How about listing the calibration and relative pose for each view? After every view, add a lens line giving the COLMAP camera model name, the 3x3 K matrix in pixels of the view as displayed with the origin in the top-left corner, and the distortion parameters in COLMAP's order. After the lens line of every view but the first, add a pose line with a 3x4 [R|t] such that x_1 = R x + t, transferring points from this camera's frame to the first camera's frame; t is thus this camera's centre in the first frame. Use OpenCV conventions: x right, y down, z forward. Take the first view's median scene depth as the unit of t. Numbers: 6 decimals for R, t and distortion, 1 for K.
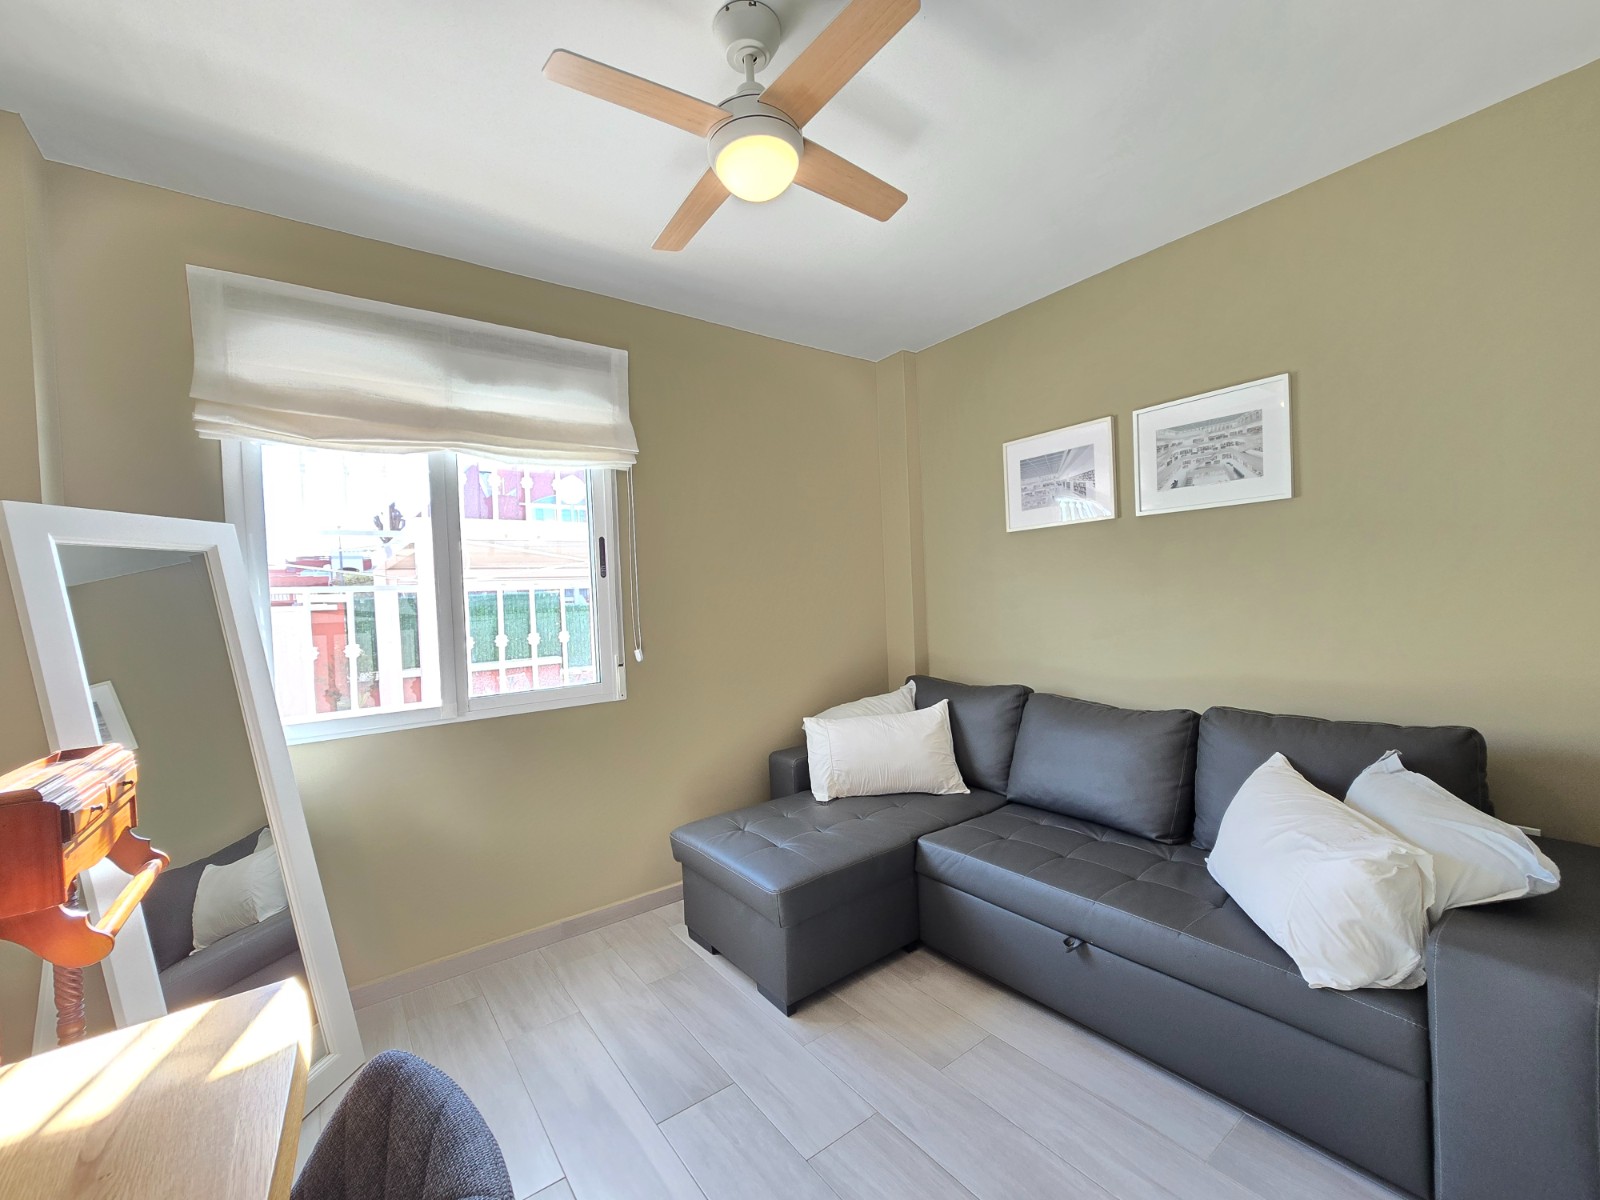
lens RADIAL K [[653.2, 0, 799.7], [0, 653.2, 604.6], [0, 0, 1]] dist [-0.009291, -0.000366]
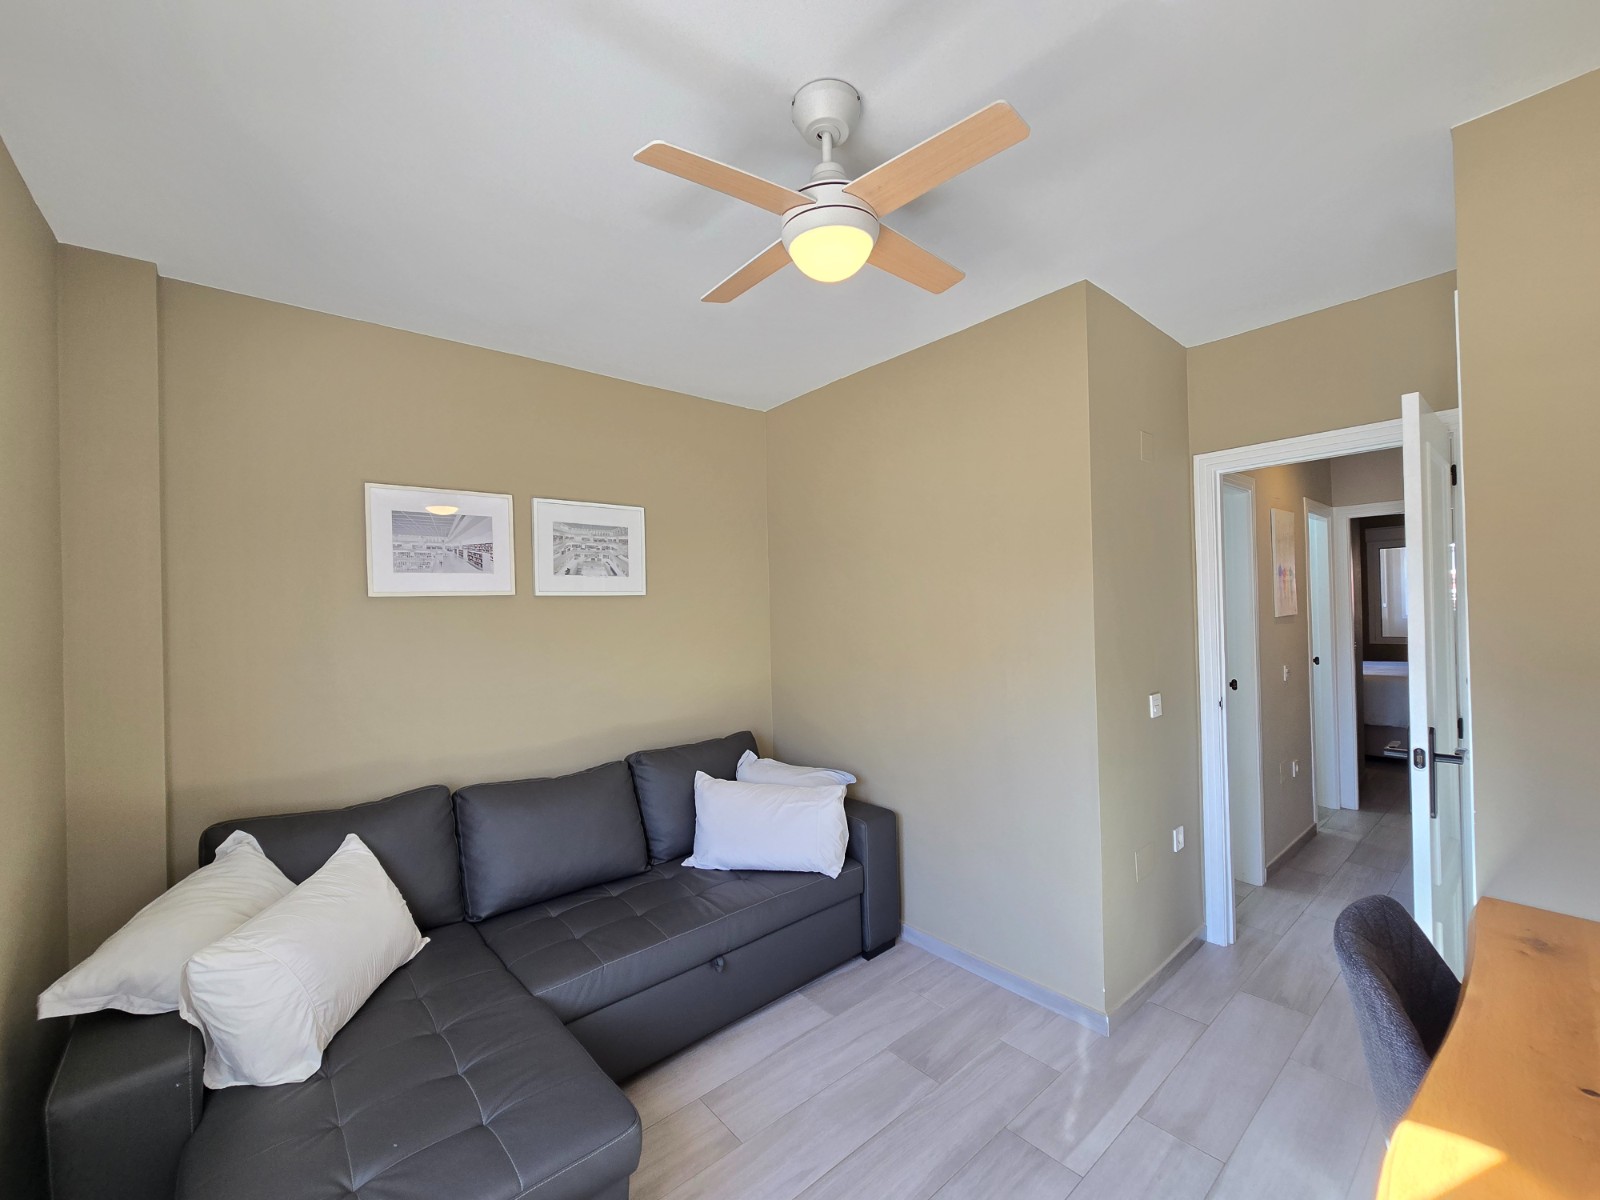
lens RADIAL K [[653.2, 0, 796.6], [0, 653.2, 600.0], [0, 0, 1]] dist [-0.009291, -0.000366]
pose [[-0.064718, 0.056245, 0.996317, -0.617192], [0.040135, 0.997749, -0.053719, -0.056559], [-0.997096, 0.036510, -0.066830, 0.685933]]
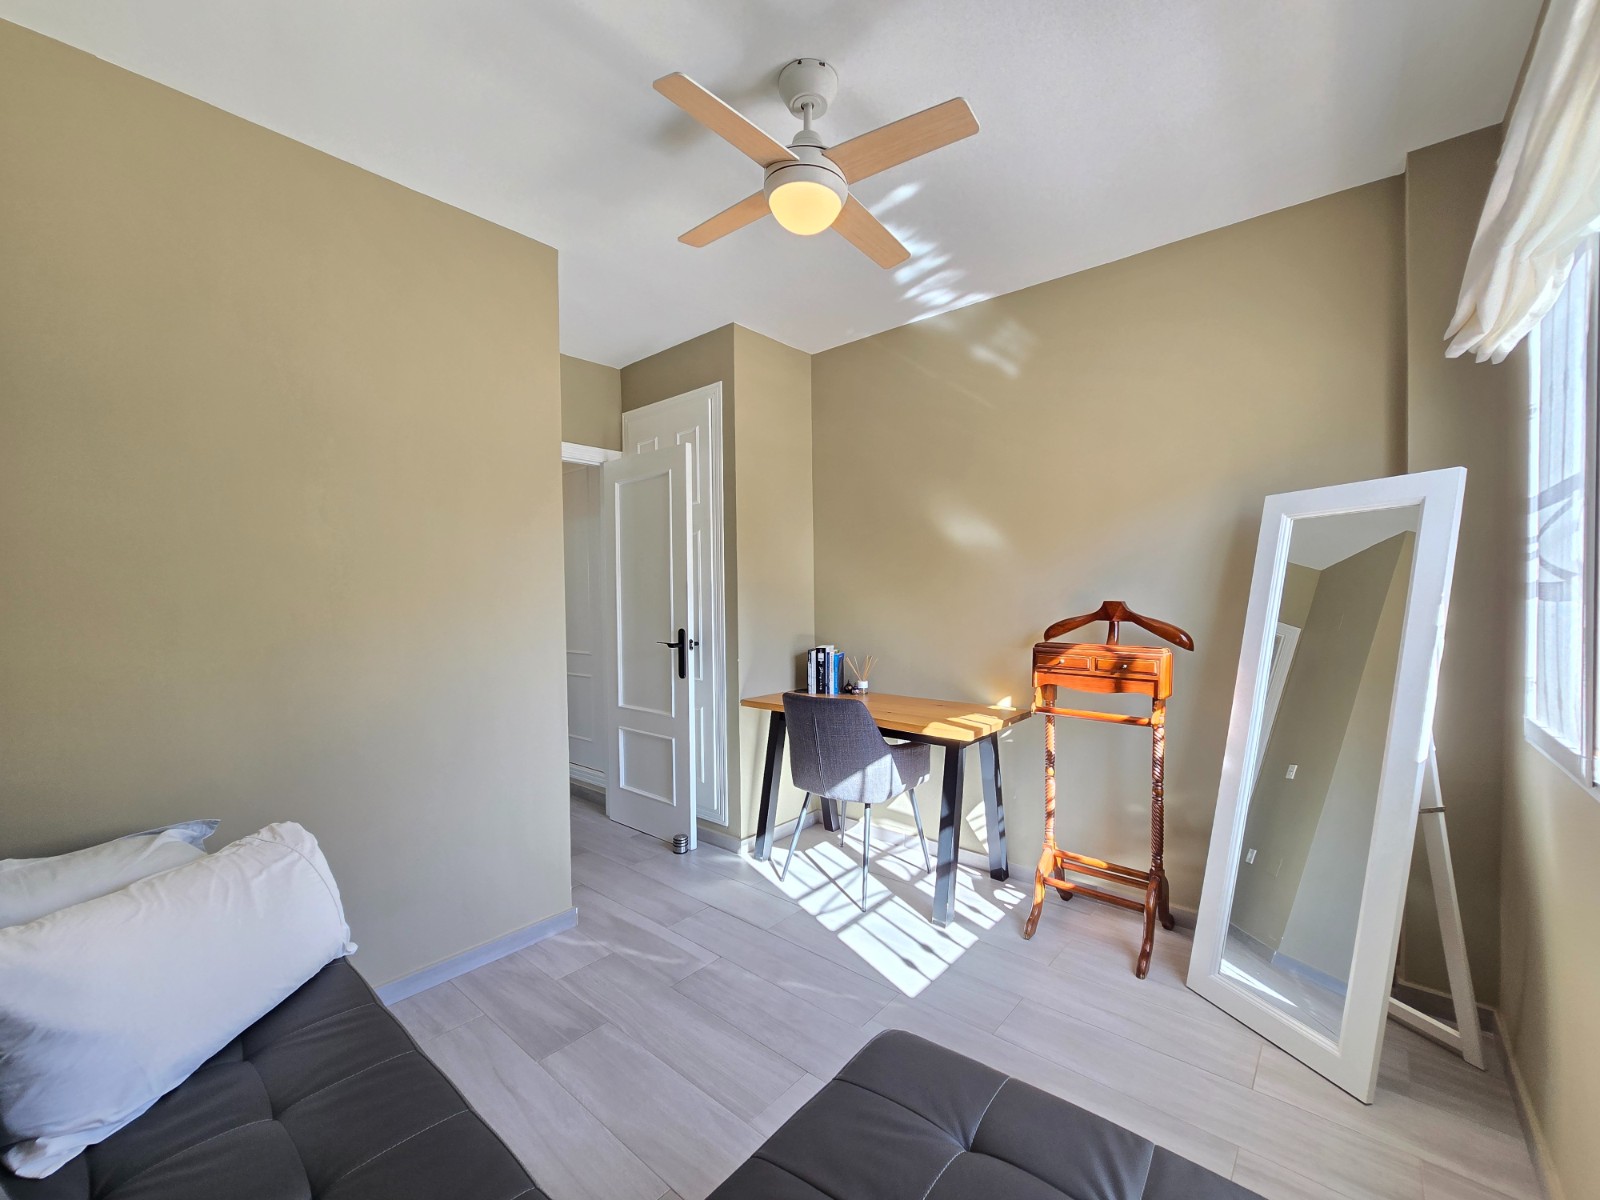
lens RADIAL K [[653.2, 0, 797.7], [0, 653.2, 605.0], [0, 0, 1]] dist [-0.009291, -0.000366]
pose [[-0.975221, 0.054687, -0.214367, 0.133393], [0.046761, 0.998028, 0.041874, -0.016861], [0.216234, 0.030812, -0.975855, 1.281572]]
